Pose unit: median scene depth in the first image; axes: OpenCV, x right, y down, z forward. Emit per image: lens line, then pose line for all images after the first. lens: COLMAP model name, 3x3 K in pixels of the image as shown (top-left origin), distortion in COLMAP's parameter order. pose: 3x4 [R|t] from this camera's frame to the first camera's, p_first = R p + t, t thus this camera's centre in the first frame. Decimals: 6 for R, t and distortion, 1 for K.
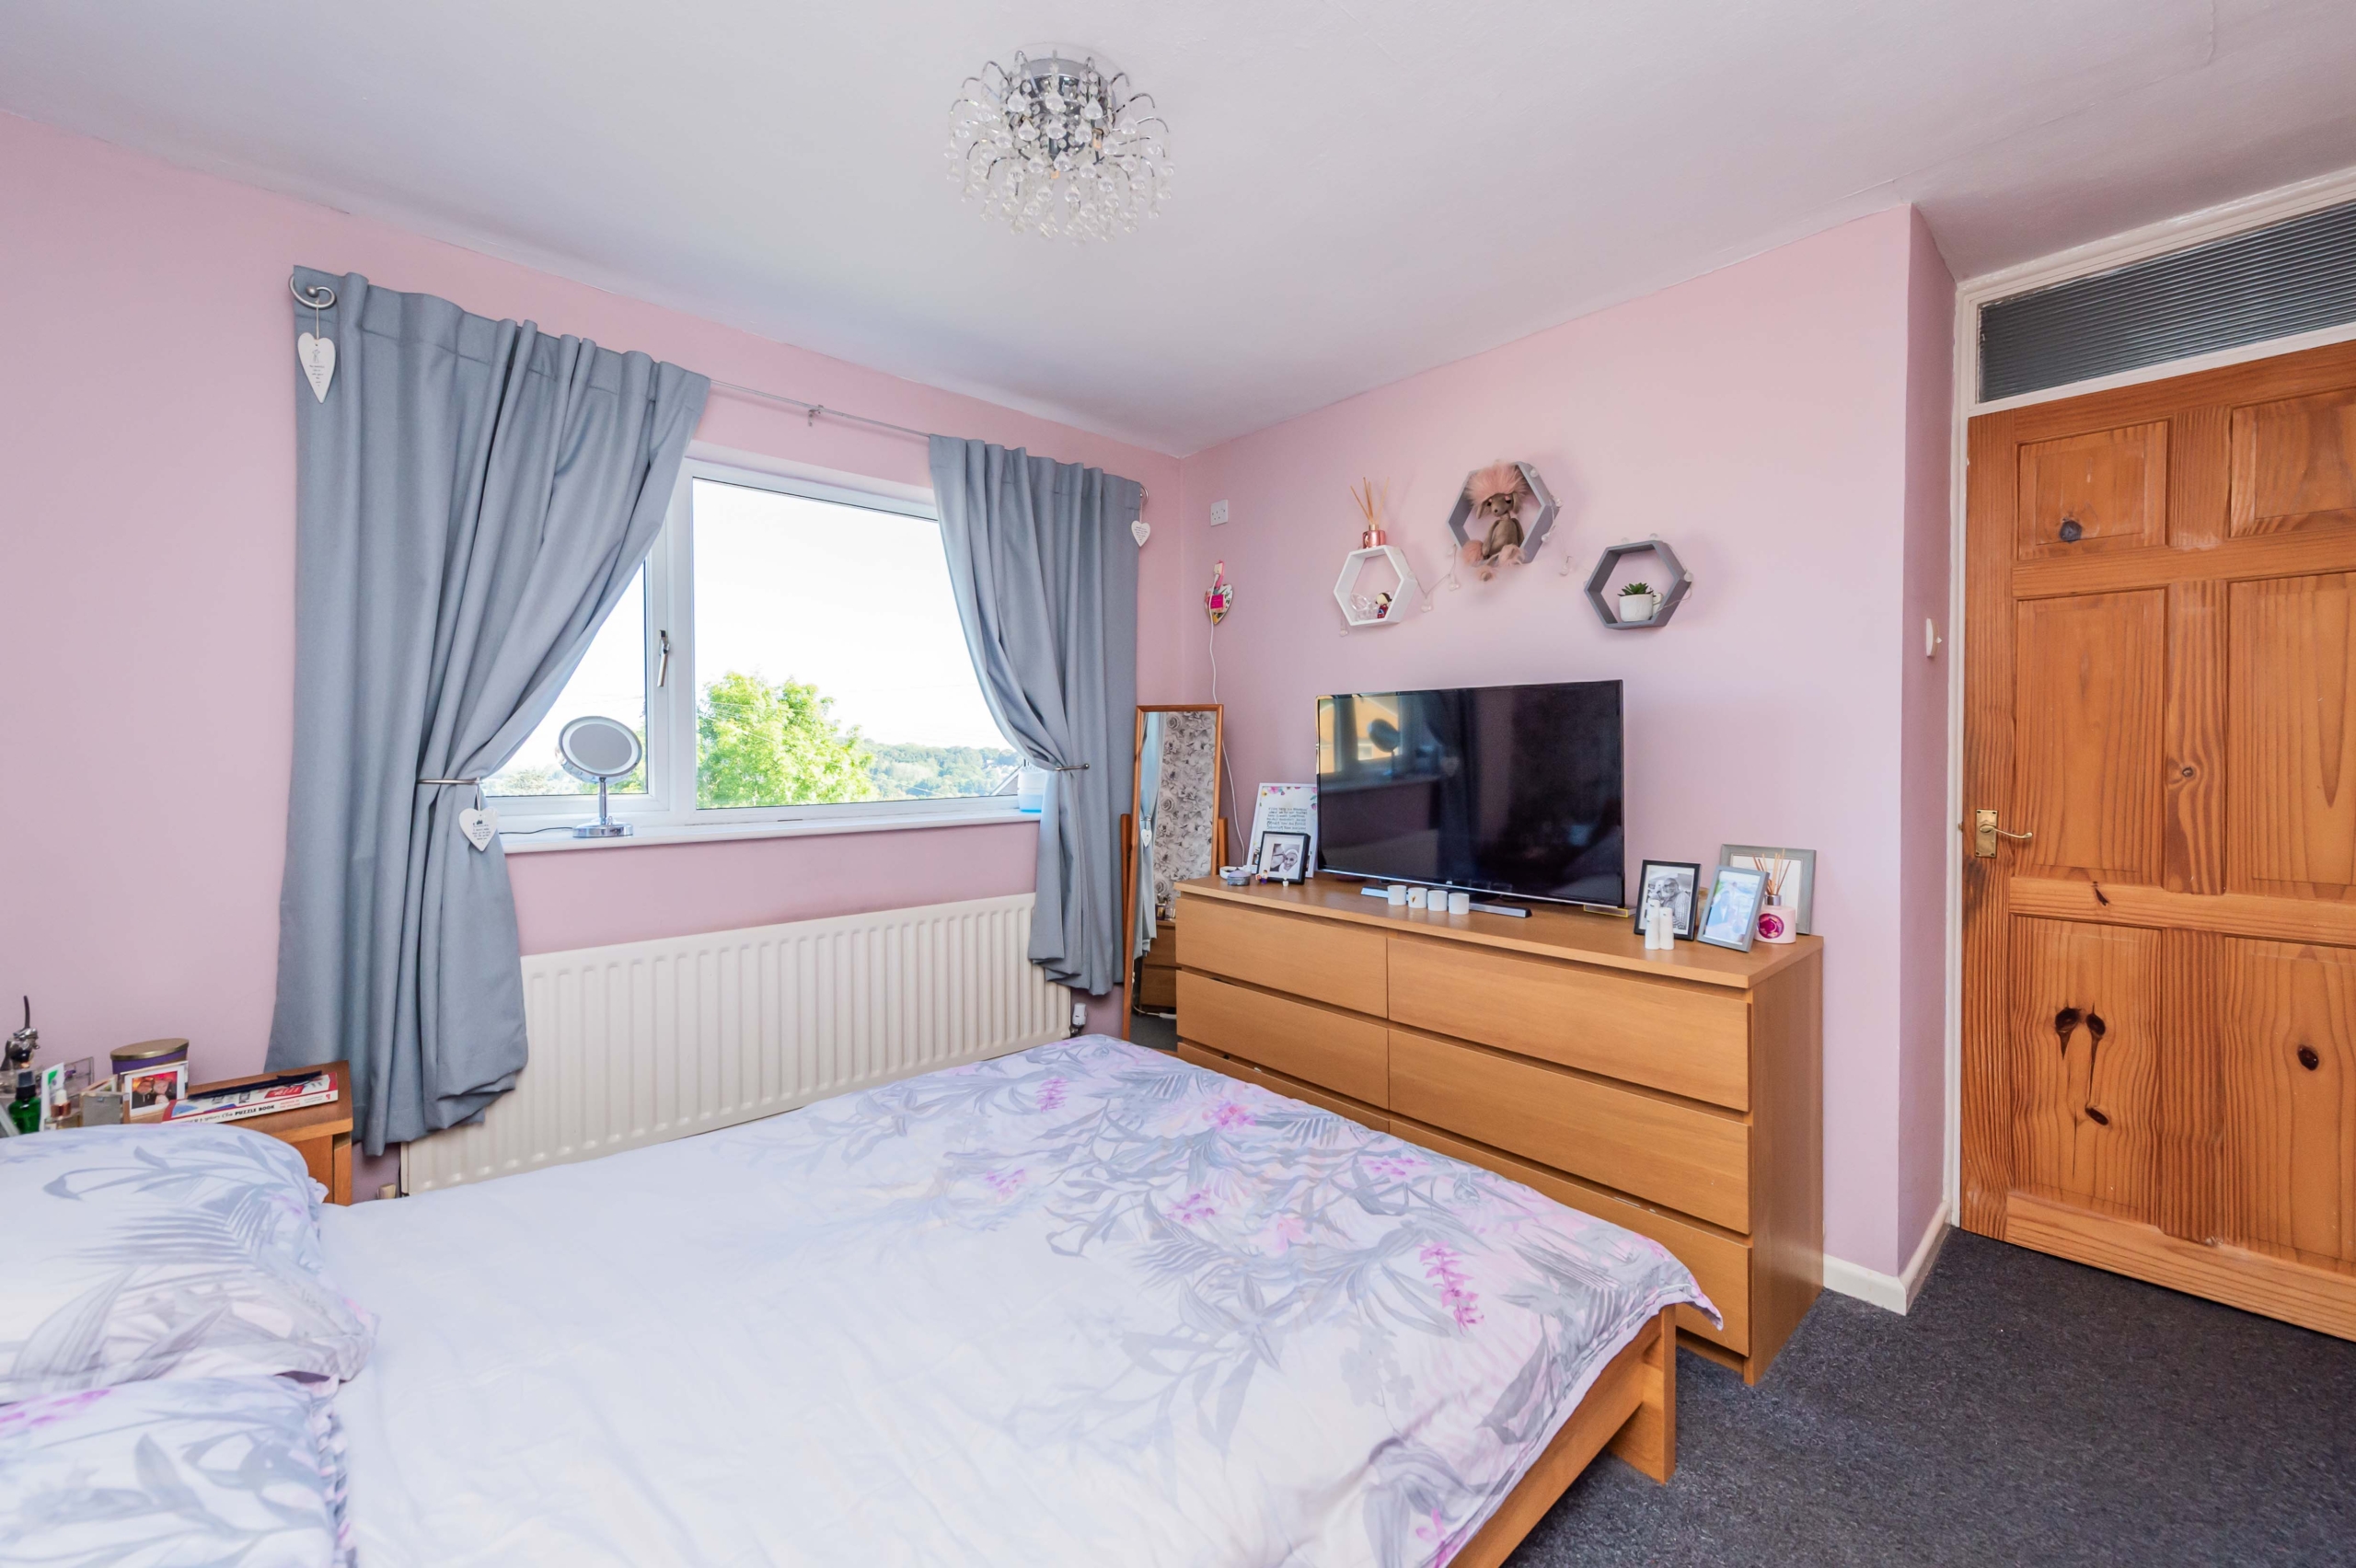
lens RADIAL K [[935.9, 0, 1178.0], [0, 935.9, 736.4], [0, 0, 1]] dist [0.019439, 0.000031]
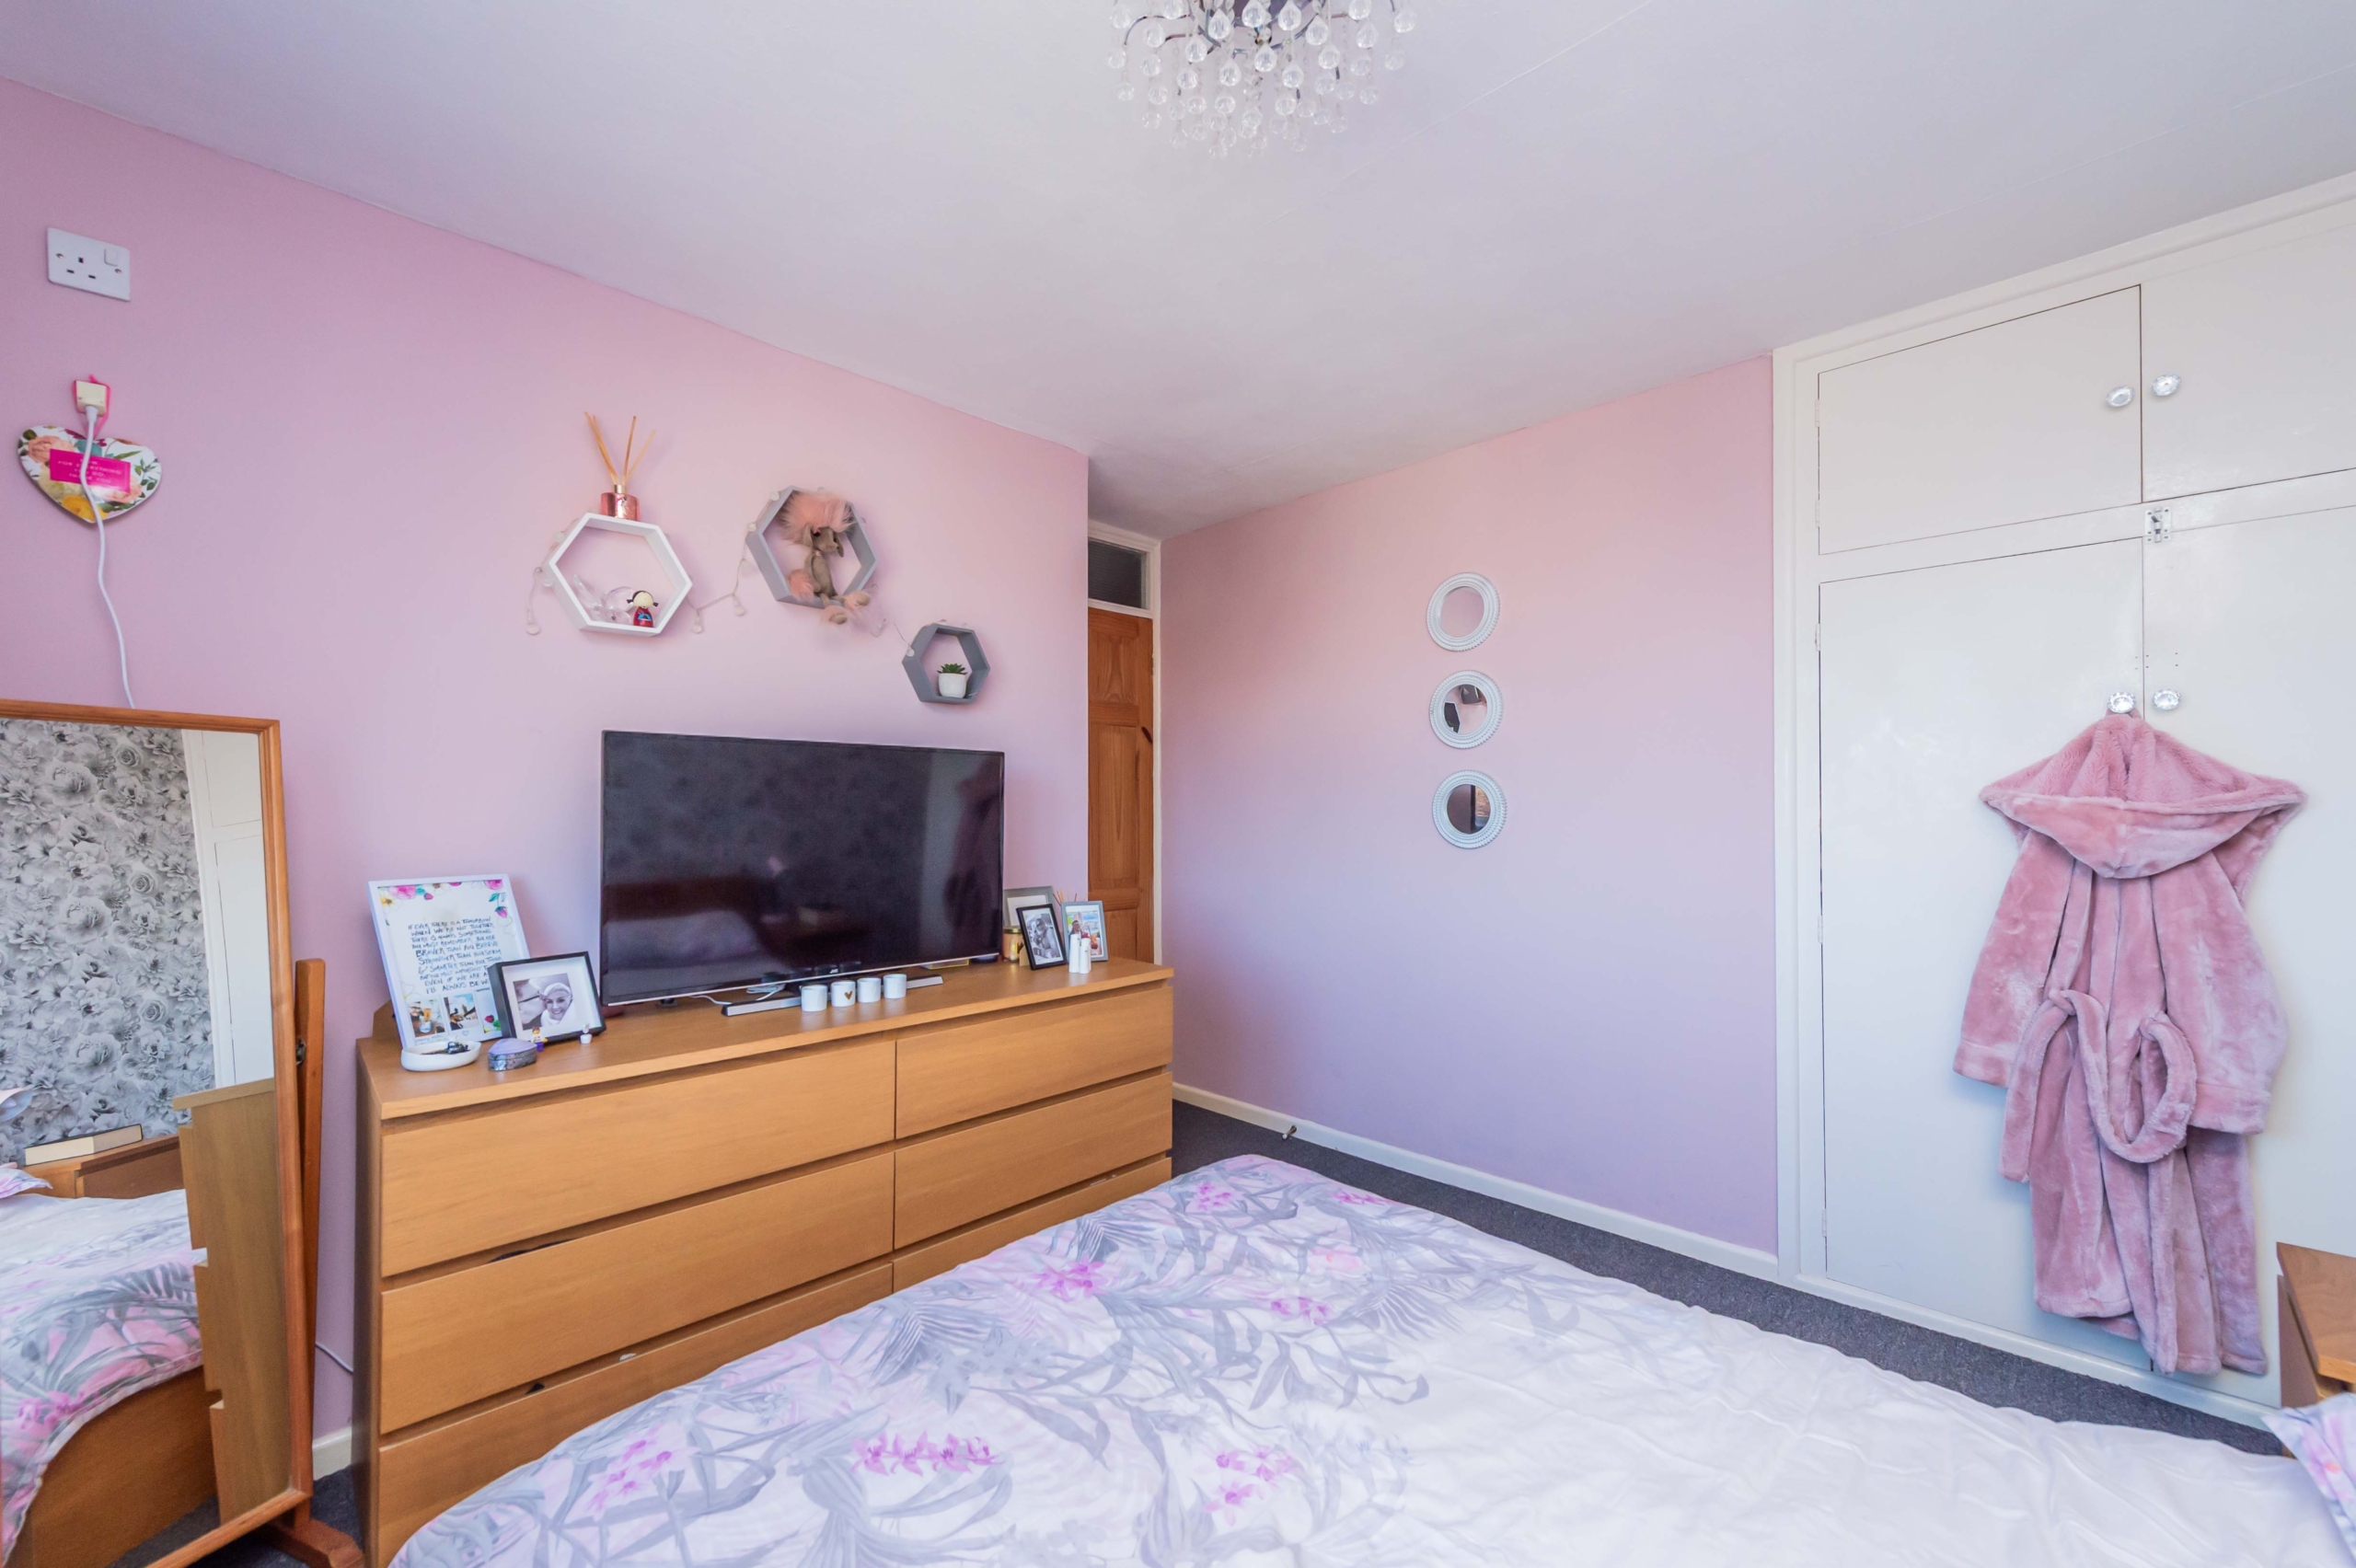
lens RADIAL K [[923.3, 0, 1178.0], [0, 923.3, 784.0], [0, 0, 1]] dist [0.002453, 0.000182]
pose [[-0.058658, 0.033301, 0.997723, -0.660635], [-0.008450, 0.999391, -0.033853, 0.014679], [-0.998242, -0.010417, -0.058341, 0.865217]]
